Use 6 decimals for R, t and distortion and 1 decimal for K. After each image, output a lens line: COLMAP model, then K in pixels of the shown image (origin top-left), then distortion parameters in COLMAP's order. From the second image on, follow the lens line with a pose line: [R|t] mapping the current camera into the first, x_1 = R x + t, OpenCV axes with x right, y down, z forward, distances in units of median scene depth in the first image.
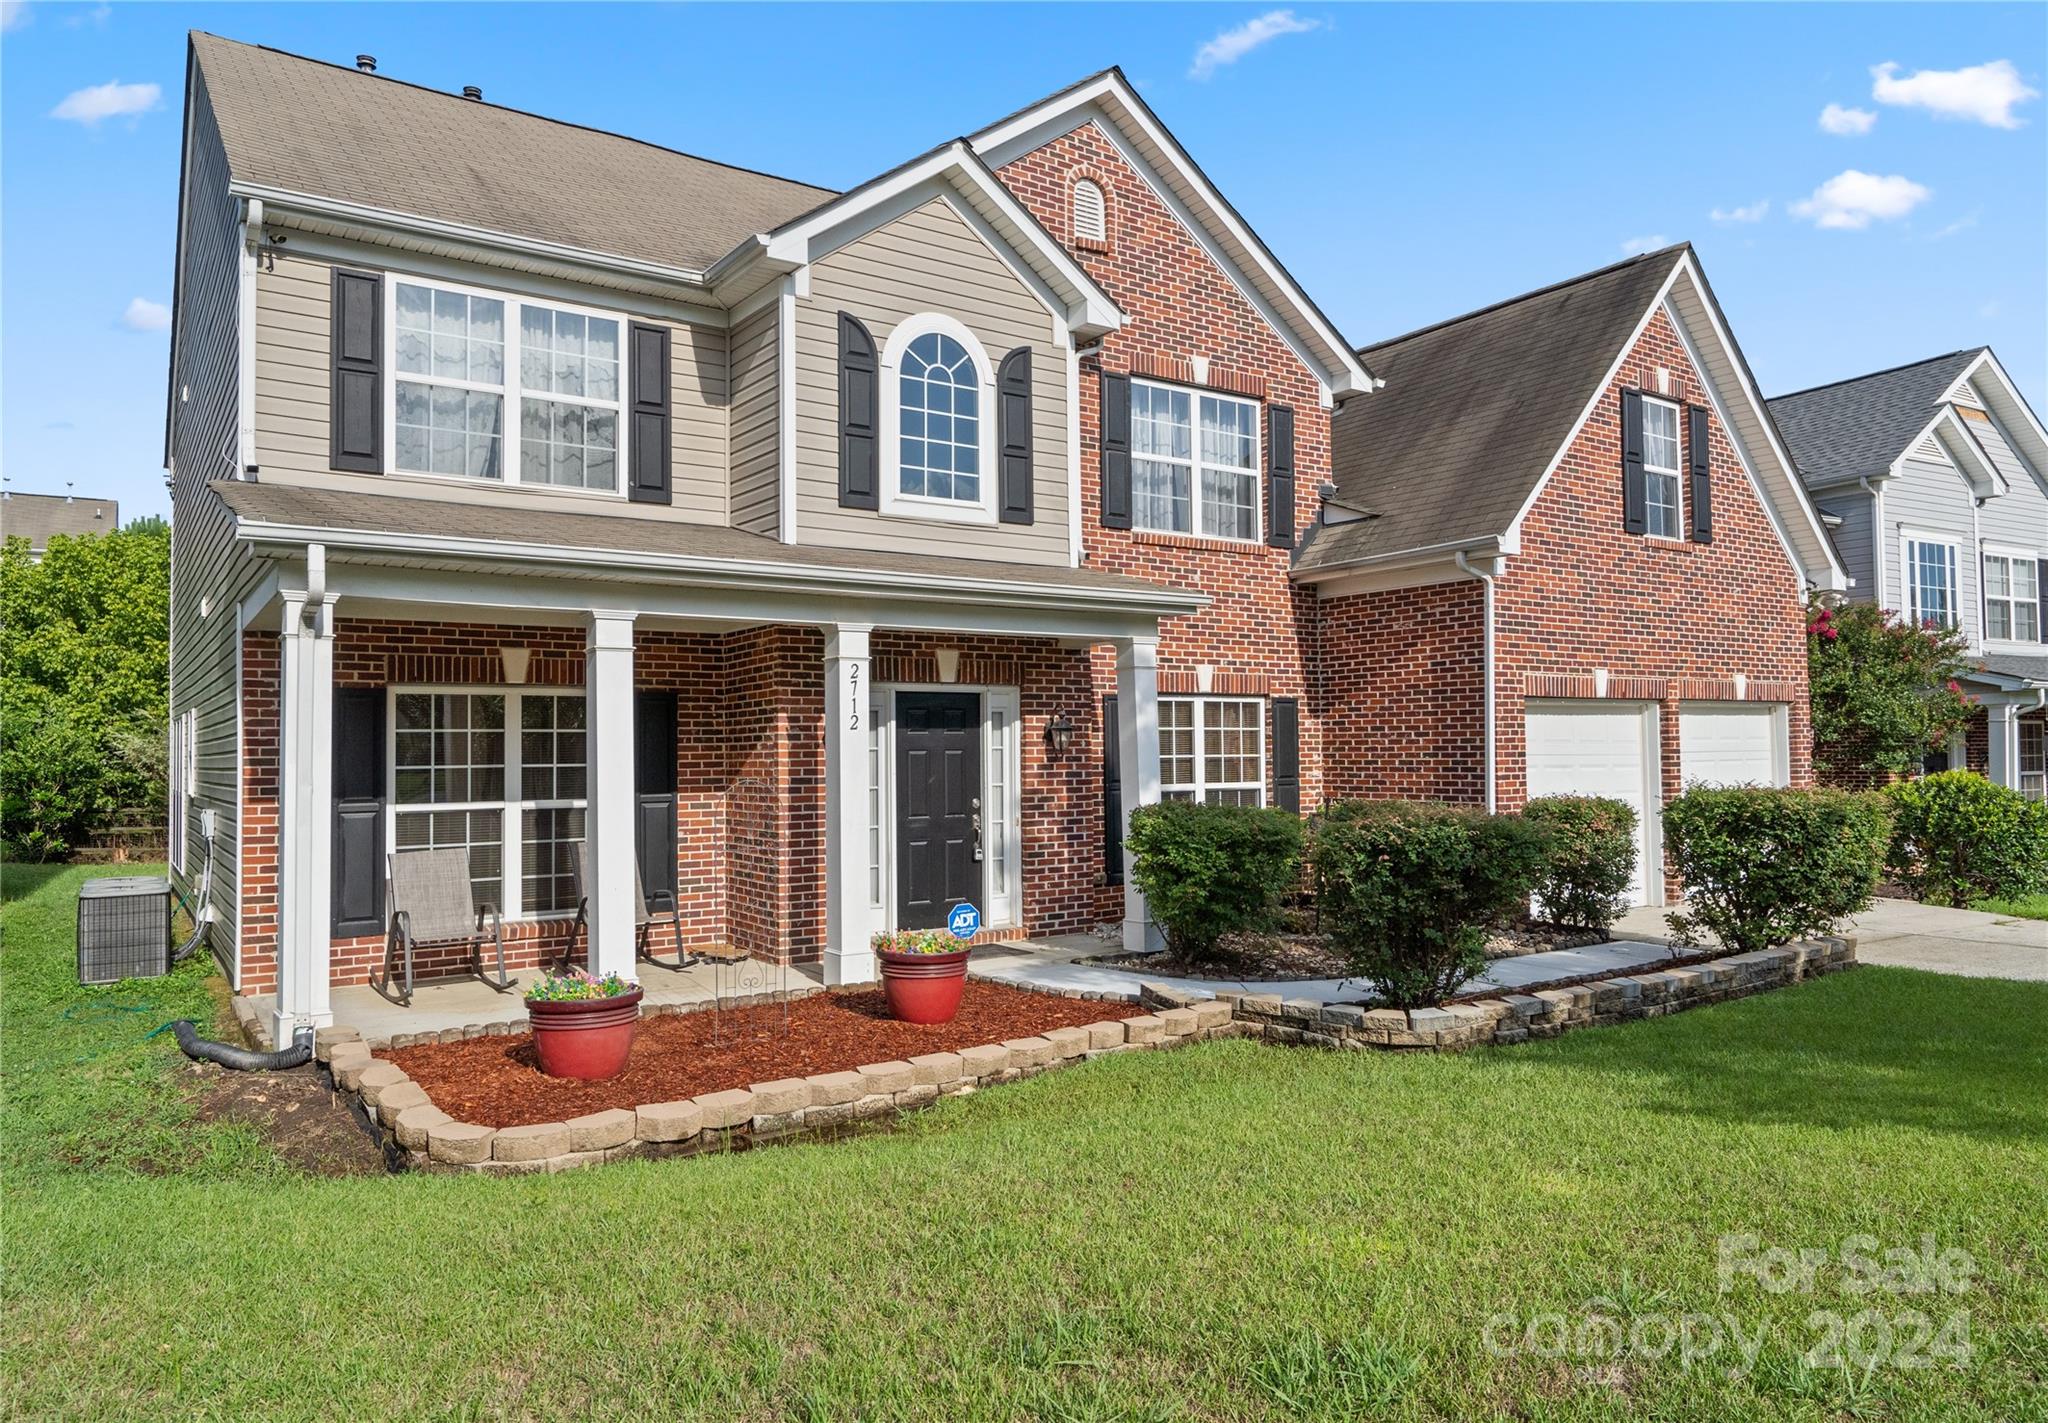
lens RADIAL K [[1263.1, 0, 1023.2], [0, 1263.1, 702.2], [0, 0, 1]] dist [0.012955, -0.000448]
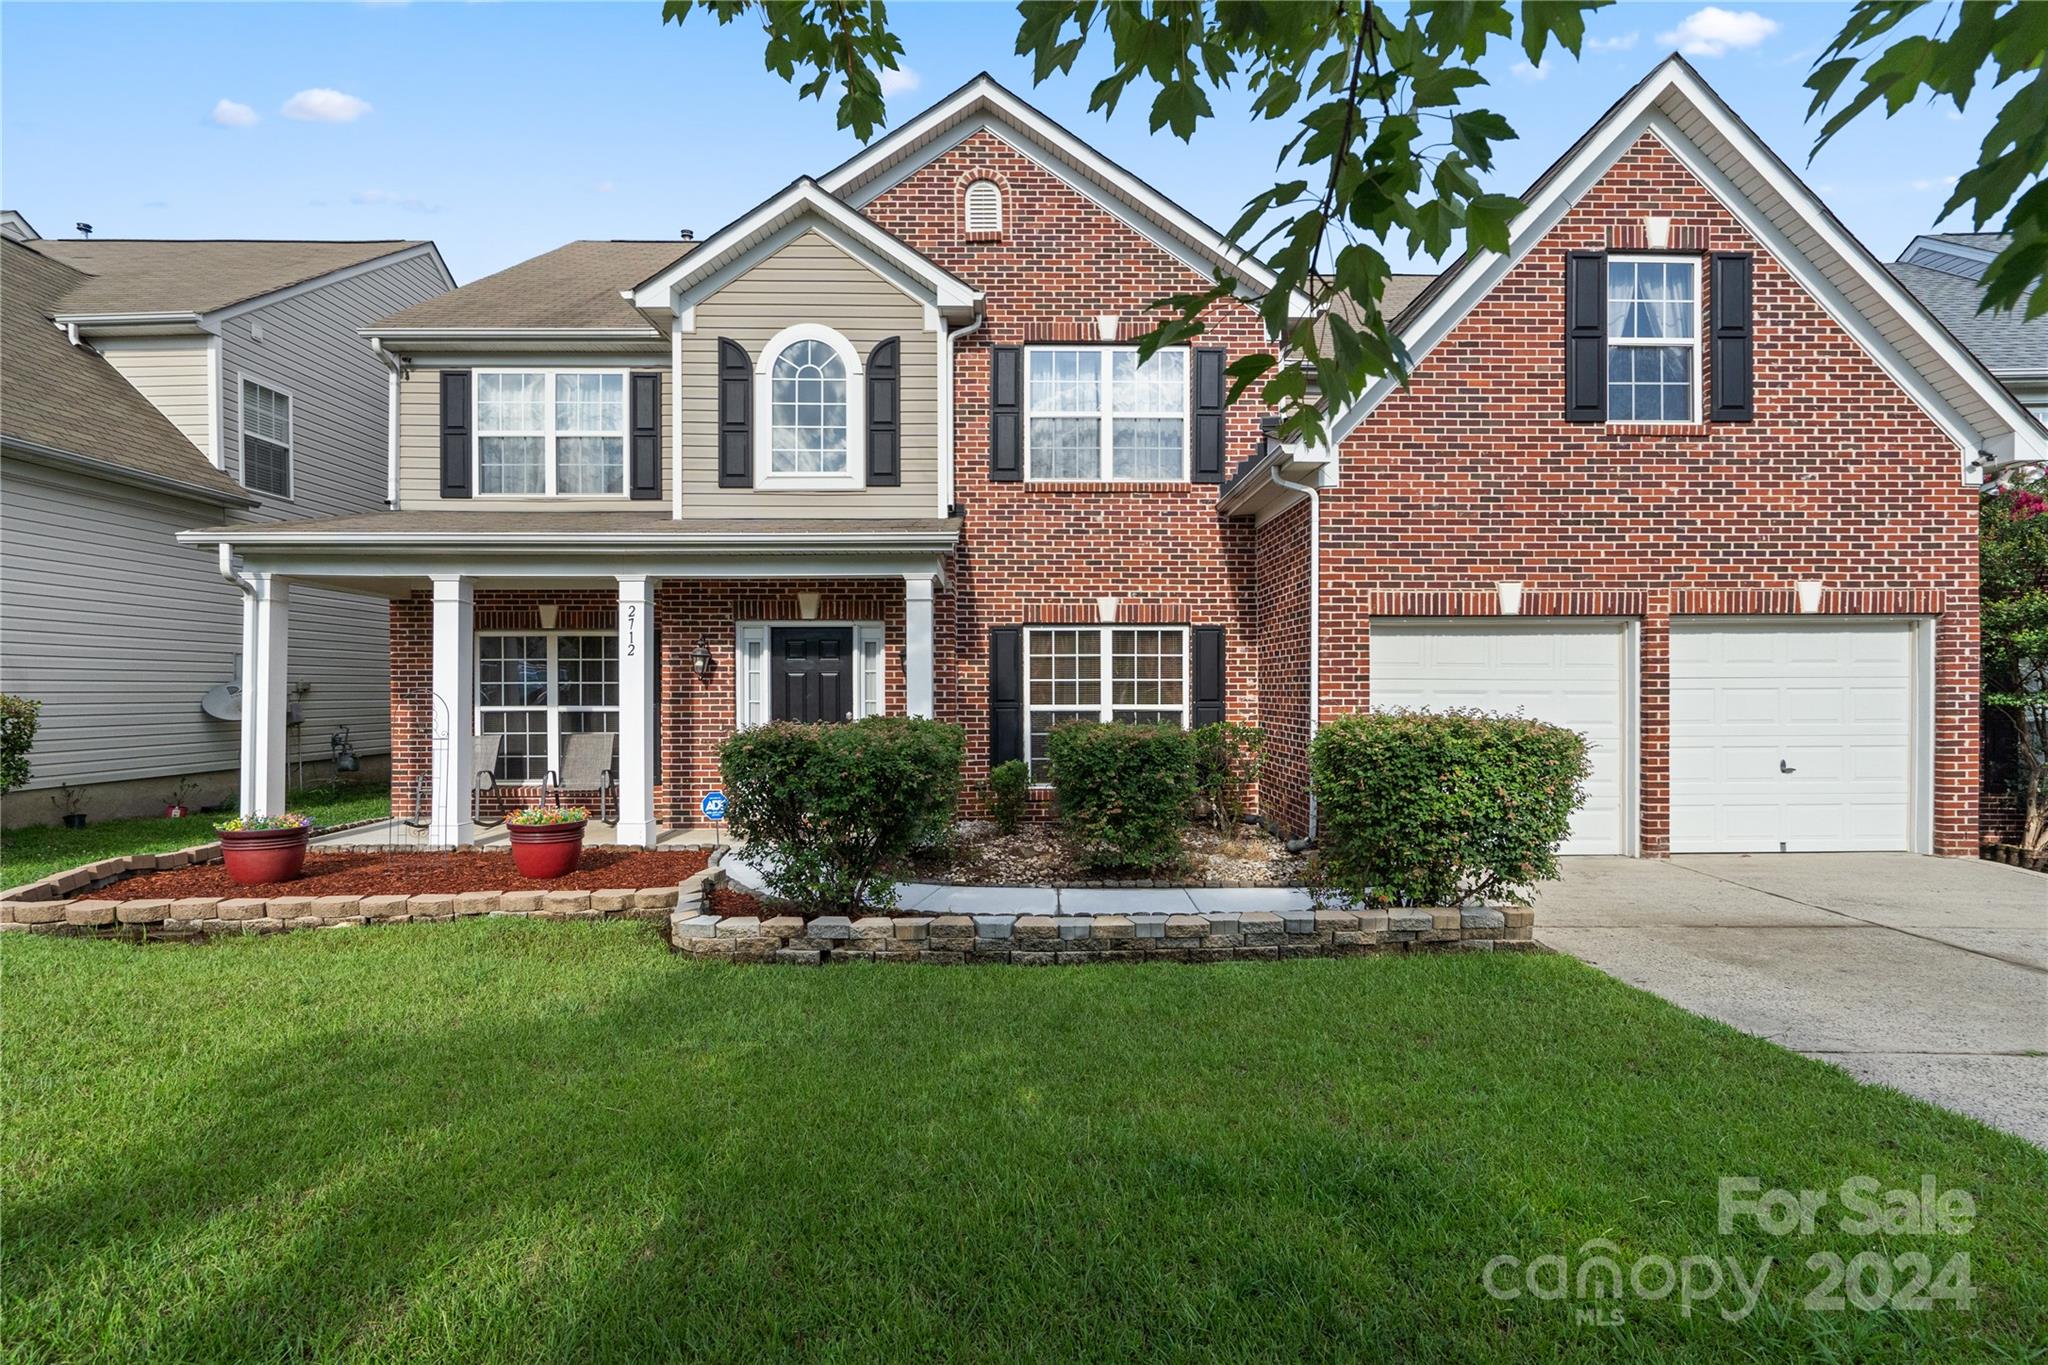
lens RADIAL K [[932.4, 0, 1029.2], [0, 932.4, 684.1], [0, 0, 1]] dist [0.000549, 0.000546]
pose [[0.851639, 0.005016, -0.524105, 0.558351], [0.015867, 0.999249, 0.035346, 0.017824], [0.523889, -0.038418, 0.850920, 0.293198]]
